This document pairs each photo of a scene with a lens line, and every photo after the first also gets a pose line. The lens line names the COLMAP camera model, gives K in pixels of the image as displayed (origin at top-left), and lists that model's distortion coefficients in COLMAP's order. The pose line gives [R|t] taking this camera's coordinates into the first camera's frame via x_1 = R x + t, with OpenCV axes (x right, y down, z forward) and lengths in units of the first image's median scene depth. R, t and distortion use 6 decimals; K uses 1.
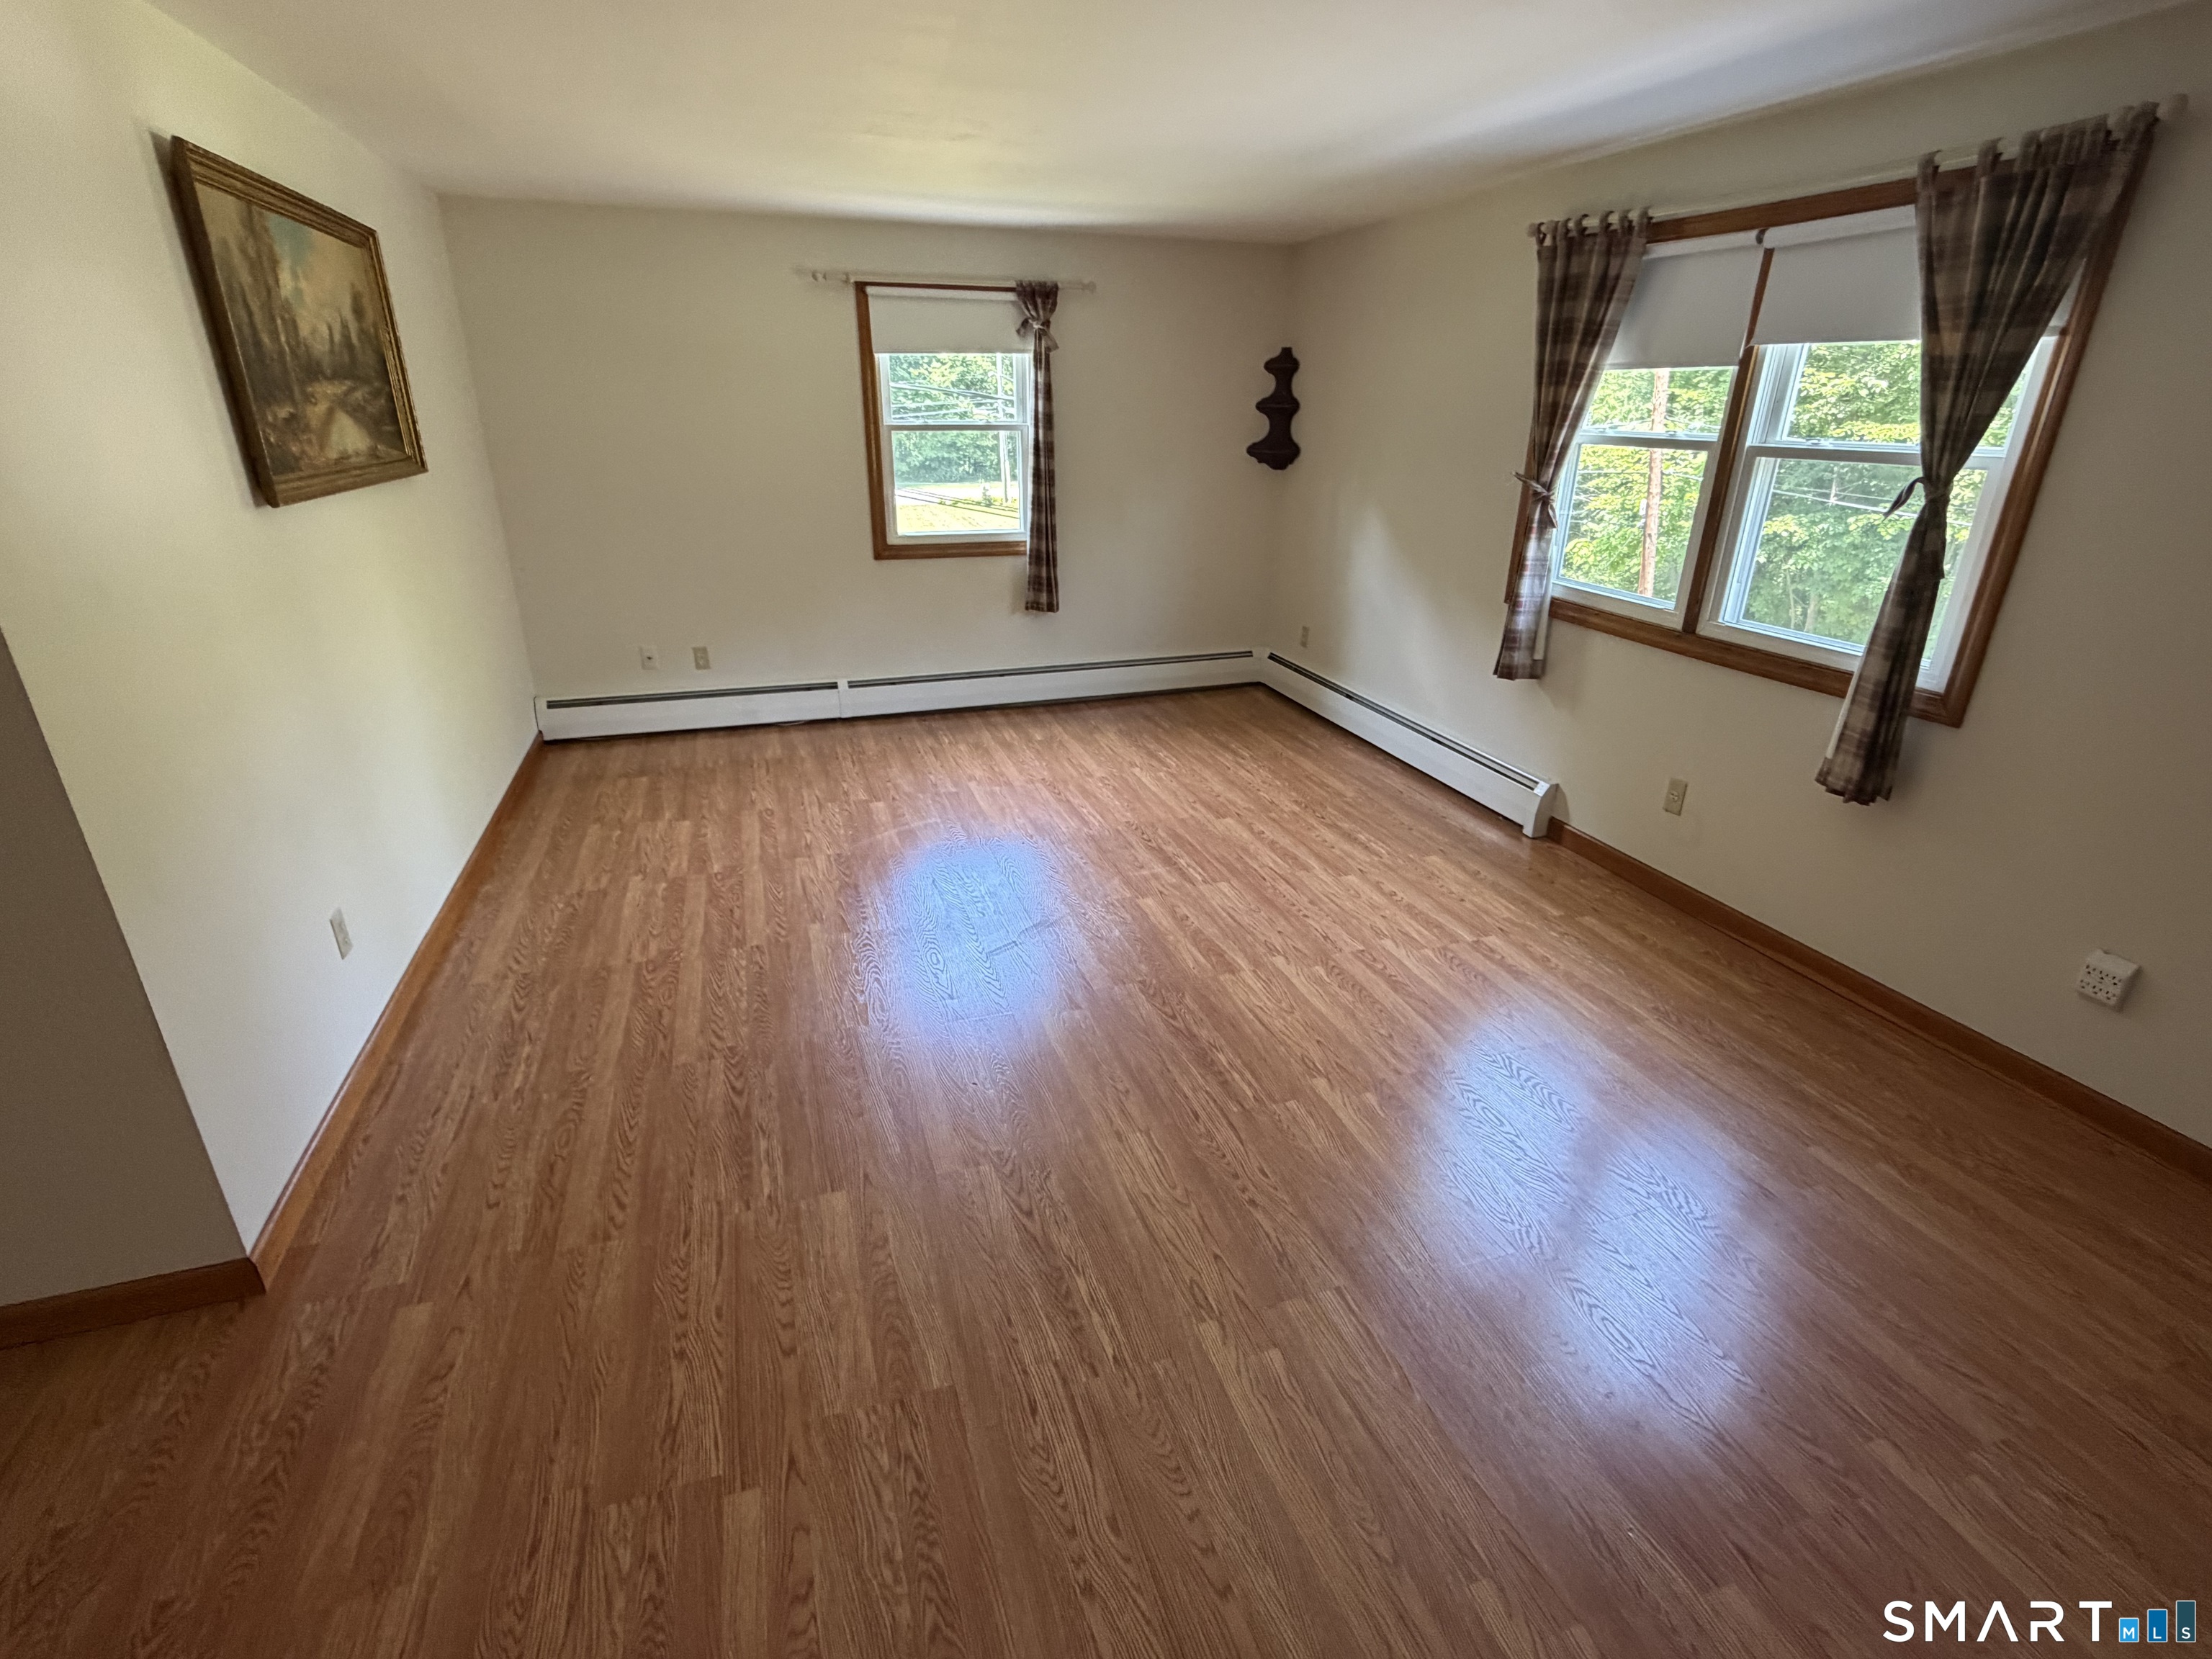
lens RADIAL K [[1053.9, 0, 1103.2], [0, 1053.9, 827.5], [0, 0, 1]] dist [0.002373, -0.001216]
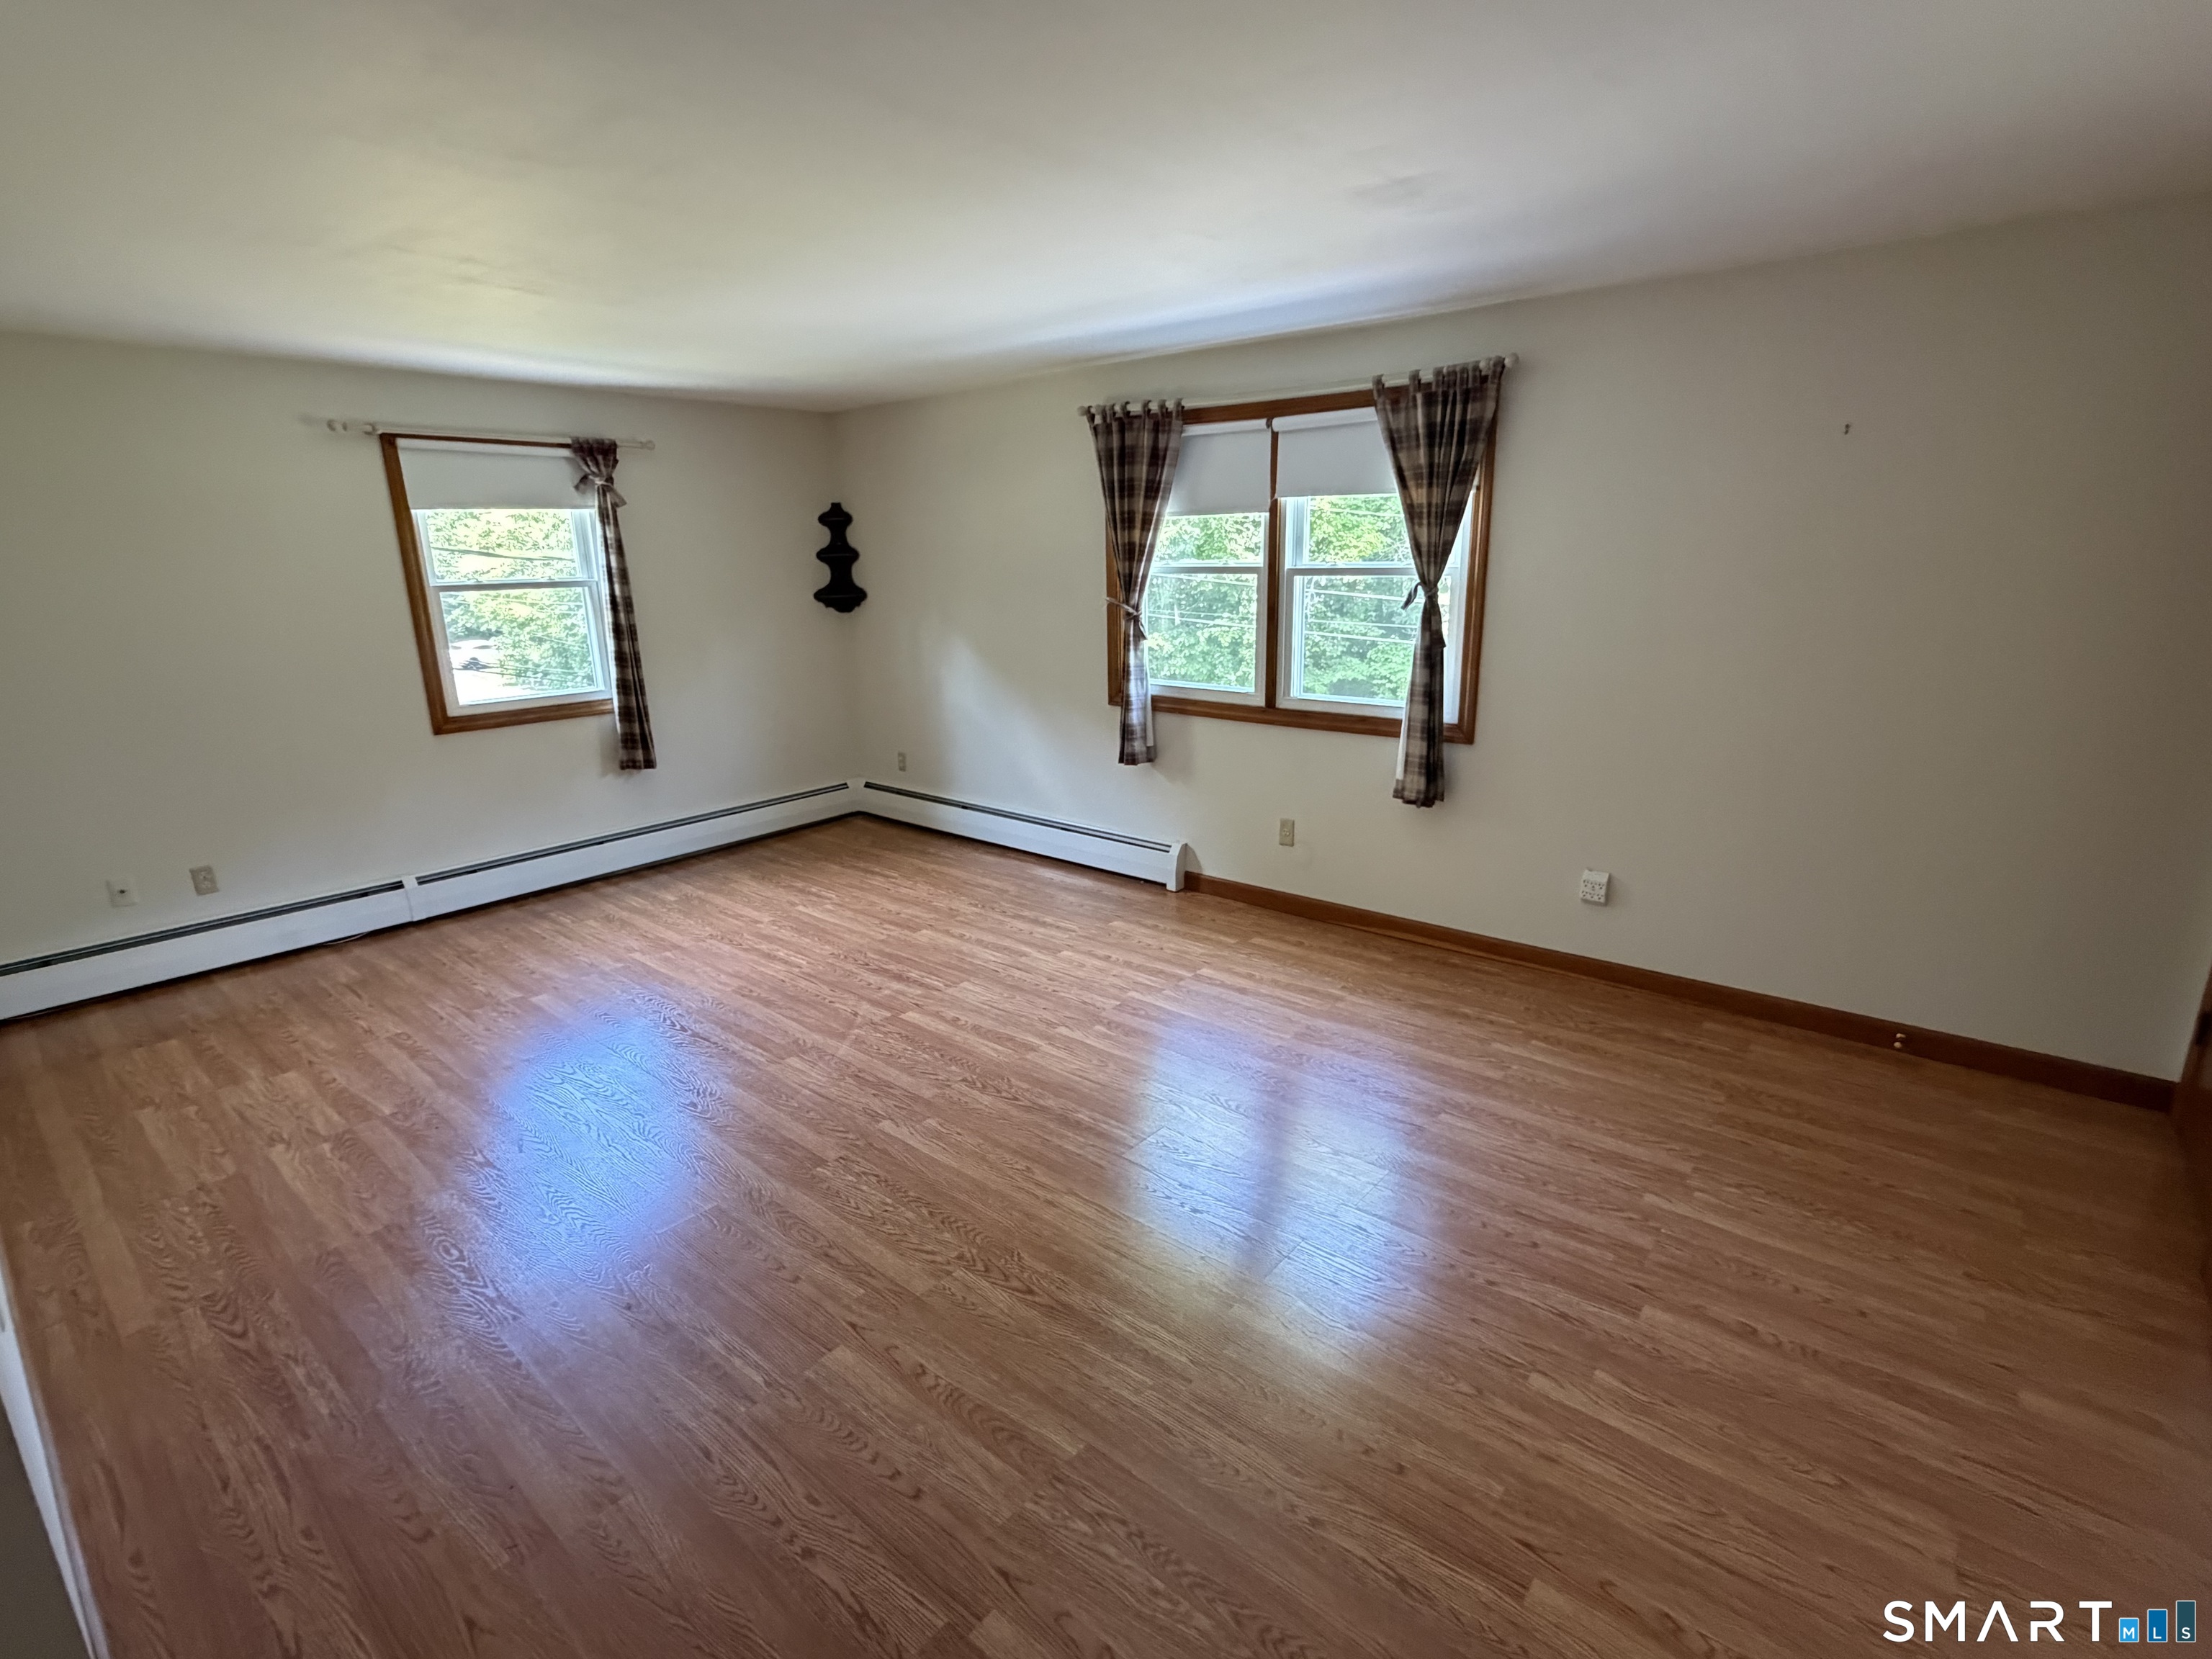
lens RADIAL K [[1053.9, 0, 1098.4], [0, 1053.9, 832.2], [0, 0, 1]] dist [0.002373, -0.001216]
pose [[0.853260, -0.158330, 0.496869, -0.268045], [0.220245, 0.973061, -0.068150, 0.006797], [-0.472694, 0.167583, 0.865145, -0.003338]]
